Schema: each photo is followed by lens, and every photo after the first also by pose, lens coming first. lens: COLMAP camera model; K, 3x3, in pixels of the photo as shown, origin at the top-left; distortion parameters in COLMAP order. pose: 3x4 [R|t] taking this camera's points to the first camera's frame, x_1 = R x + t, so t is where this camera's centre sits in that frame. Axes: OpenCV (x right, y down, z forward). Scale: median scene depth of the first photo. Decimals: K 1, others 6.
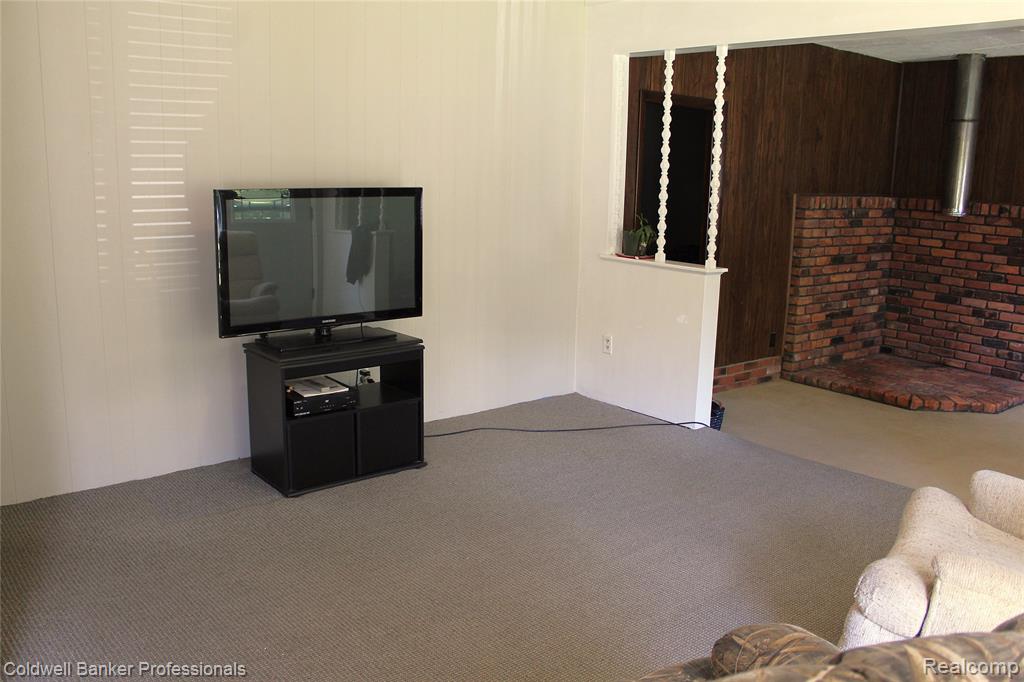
lens RADIAL K [[865.3, 0, 514.0], [0, 865.3, 340.0], [0, 0, 1]] dist [-0.135394, 0.088999]
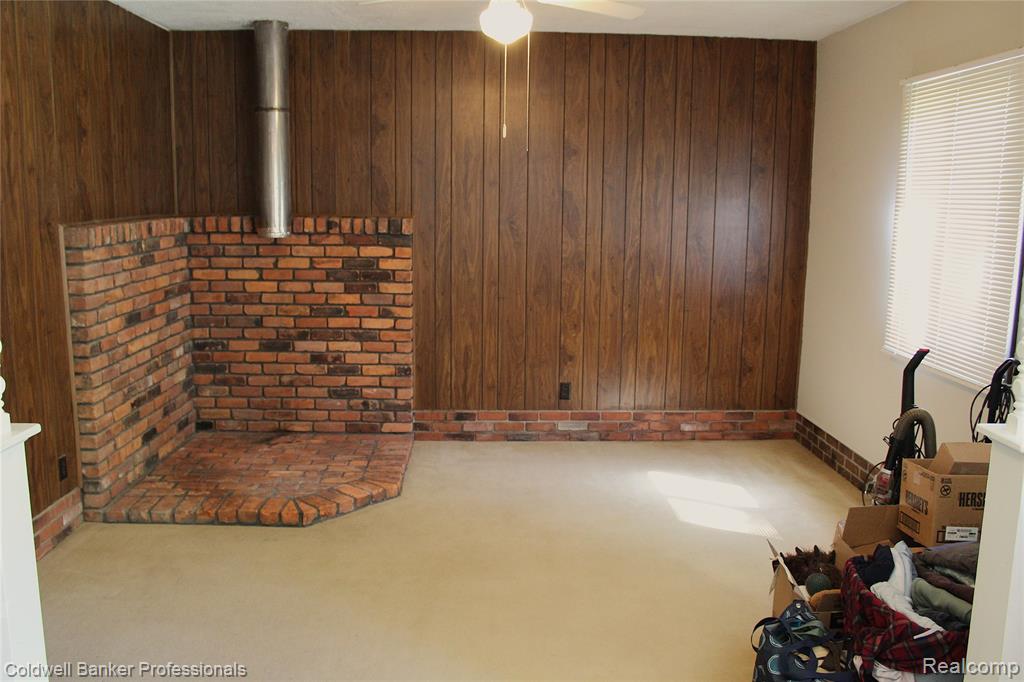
lens RADIAL K [[865.3, 0, 510.8], [0, 865.3, 336.0], [0, 0, 1]] dist [-0.135394, 0.088999]
pose [[0.613811, -0.151327, 0.774814, 0.052289], [0.163386, 0.984558, 0.062856, -0.075499], [-0.772361, 0.088012, 0.629057, 0.368961]]
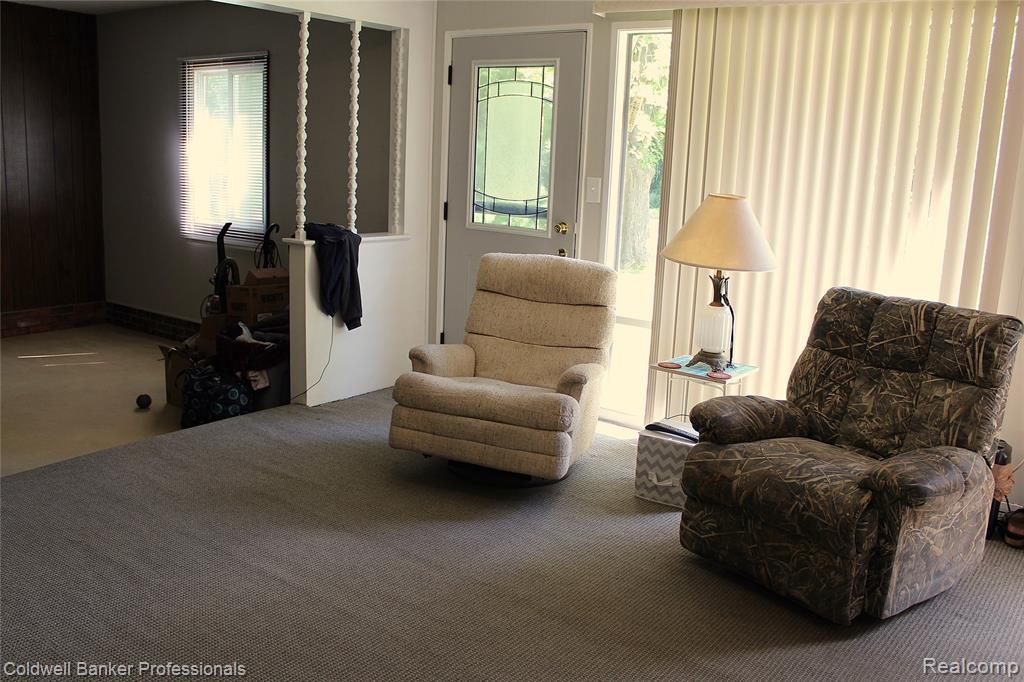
lens RADIAL K [[865.3, 0, 514.6], [0, 865.3, 339.1], [0, 0, 1]] dist [-0.135394, 0.088999]
pose [[-0.227500, -0.250479, 0.941012, -0.312626], [0.148599, 0.946104, 0.287759, -0.089777], [-0.962373, 0.205299, -0.178018, 0.389983]]
